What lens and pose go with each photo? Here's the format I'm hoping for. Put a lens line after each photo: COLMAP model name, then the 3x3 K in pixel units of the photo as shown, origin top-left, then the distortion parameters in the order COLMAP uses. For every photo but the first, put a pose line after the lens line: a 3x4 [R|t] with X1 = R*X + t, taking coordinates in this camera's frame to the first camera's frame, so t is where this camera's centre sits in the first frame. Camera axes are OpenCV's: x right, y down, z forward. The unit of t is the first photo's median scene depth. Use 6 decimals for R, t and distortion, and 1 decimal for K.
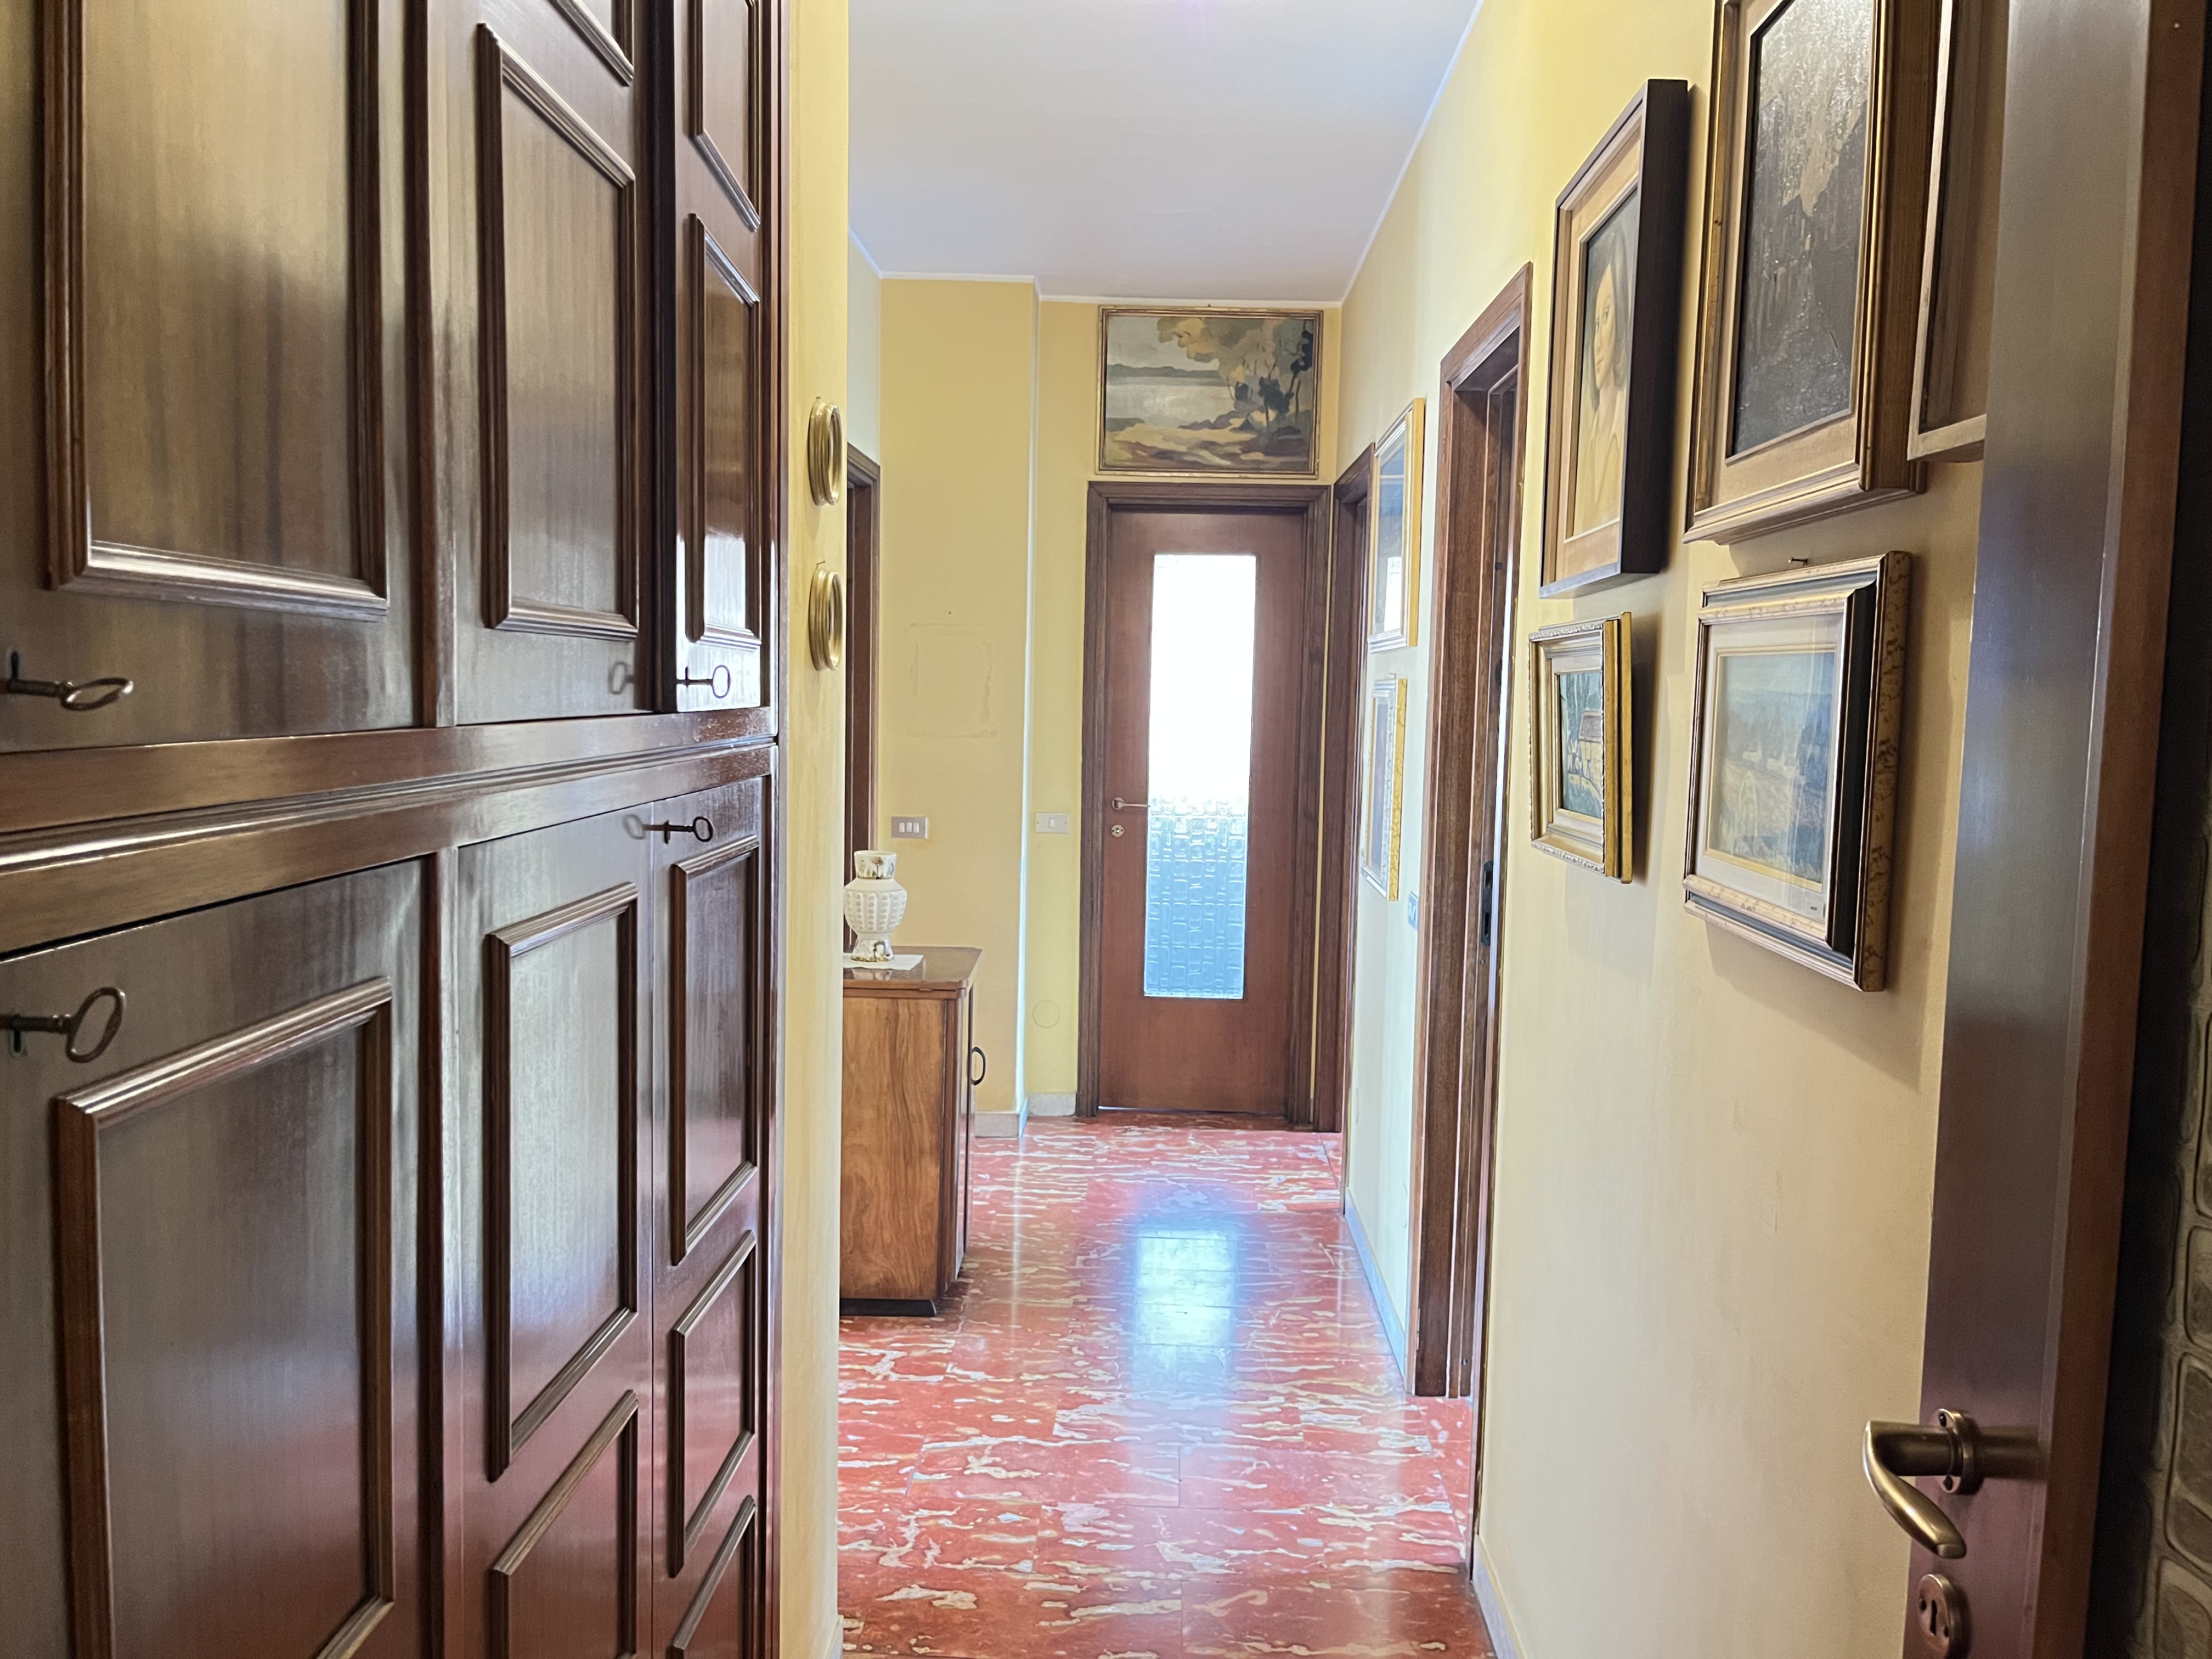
lens RADIAL K [[1668.7, 0, 1105.7], [0, 1668.7, 823.7], [0, 0, 1]] dist [0.053115, -0.048839]
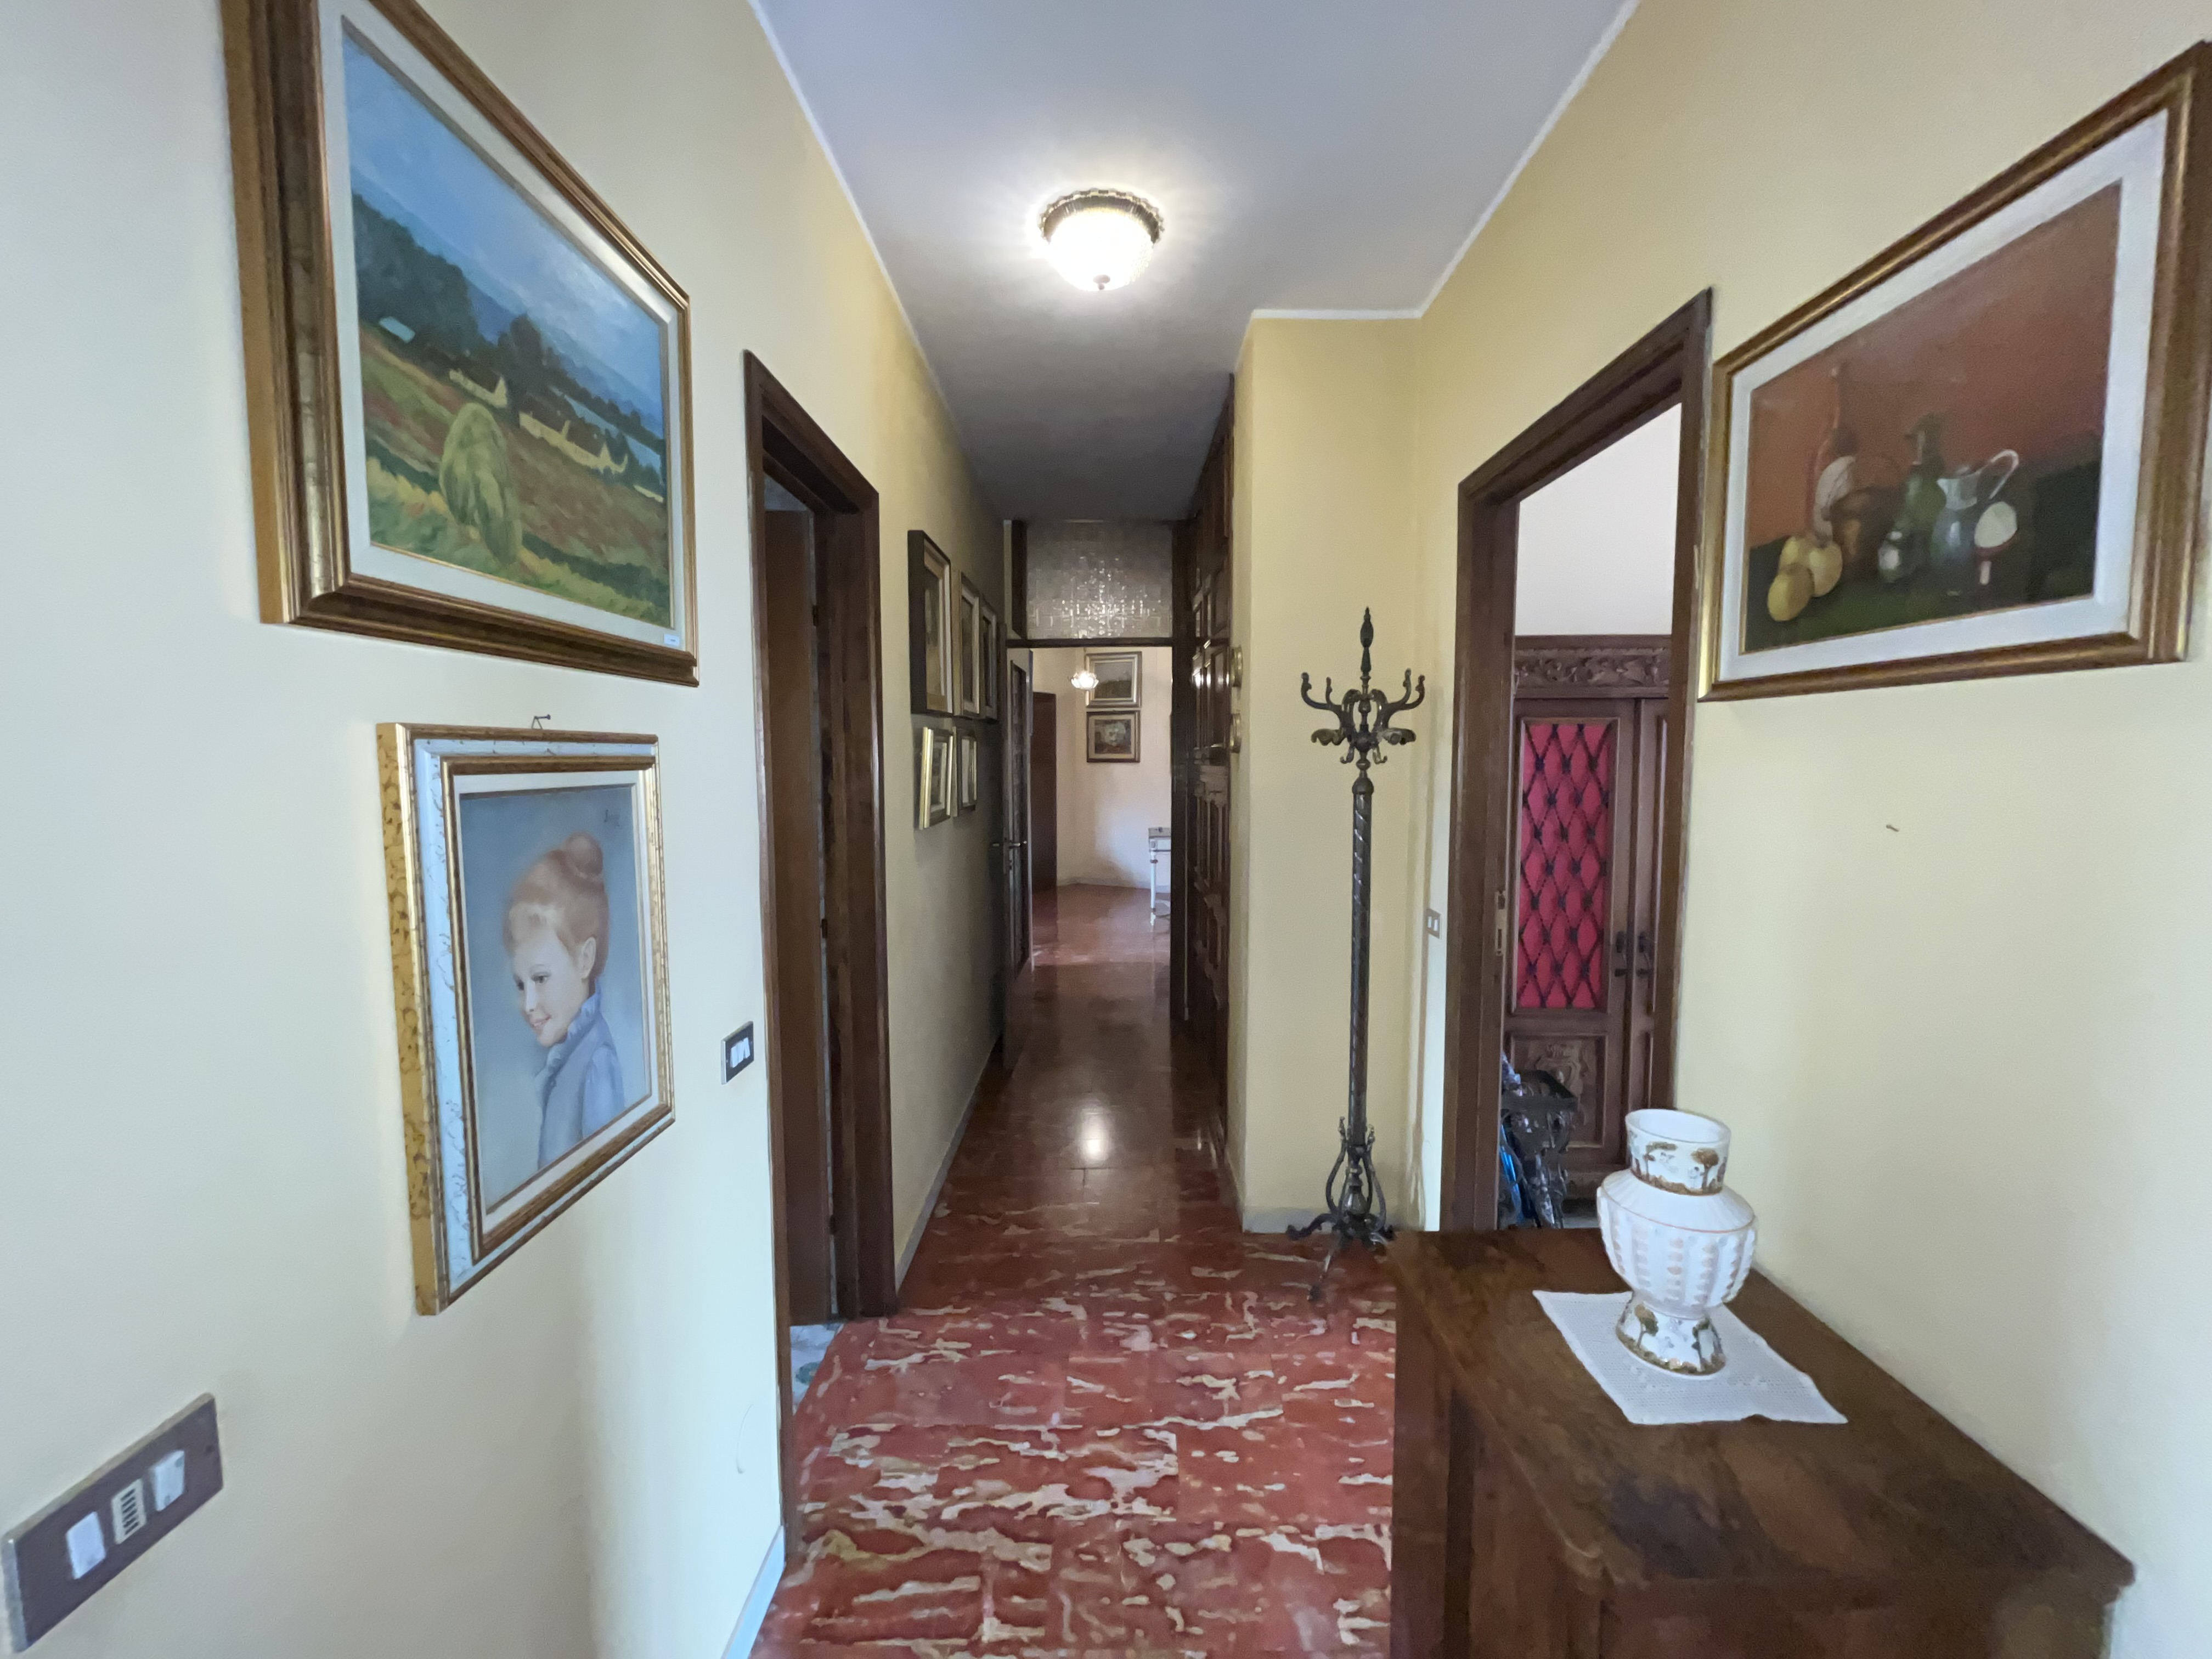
lens RADIAL K [[893.7, 0, 1102.4], [0, 893.7, 826.4], [0, 0, 1]] dist [-0.002146, -0.000698]
pose [[-0.999583, -0.021482, -0.019322, 0.039040], [-0.024305, 0.986764, 0.160332, -0.132427], [0.015622, 0.160734, -0.986874, 1.614843]]
